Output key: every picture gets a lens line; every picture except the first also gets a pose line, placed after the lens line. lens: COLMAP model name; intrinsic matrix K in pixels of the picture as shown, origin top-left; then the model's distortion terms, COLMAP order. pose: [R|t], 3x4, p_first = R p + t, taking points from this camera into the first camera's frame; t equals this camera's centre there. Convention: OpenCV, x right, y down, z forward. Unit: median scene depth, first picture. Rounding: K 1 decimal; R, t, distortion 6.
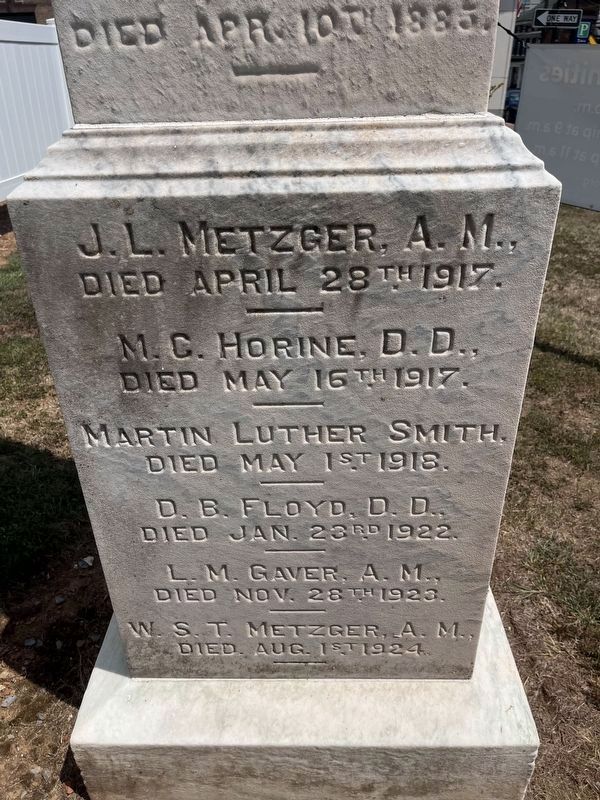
lens RADIAL K [[600.4, 0, 298.4], [0, 600.4, 404.0], [0, 0, 1]] dist [0.069084, -0.111910]
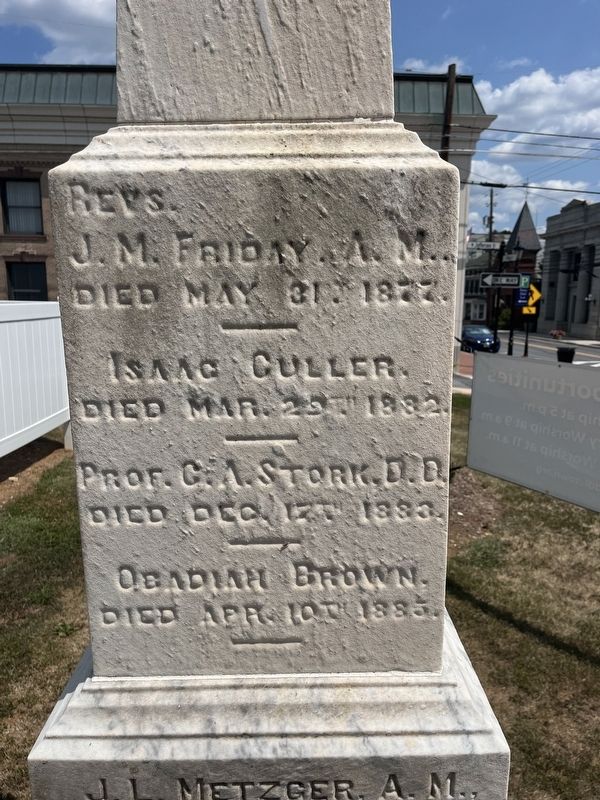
lens RADIAL K [[600.4, 0, 298.4], [0, 600.4, 404.0], [0, 0, 1]] dist [0.069084, -0.111910]
pose [[0.999282, 0.009784, 0.036589, -0.023034], [0.003119, 0.941519, -0.336945, -0.581708], [-0.037746, 0.336817, 0.940813, -0.302641]]
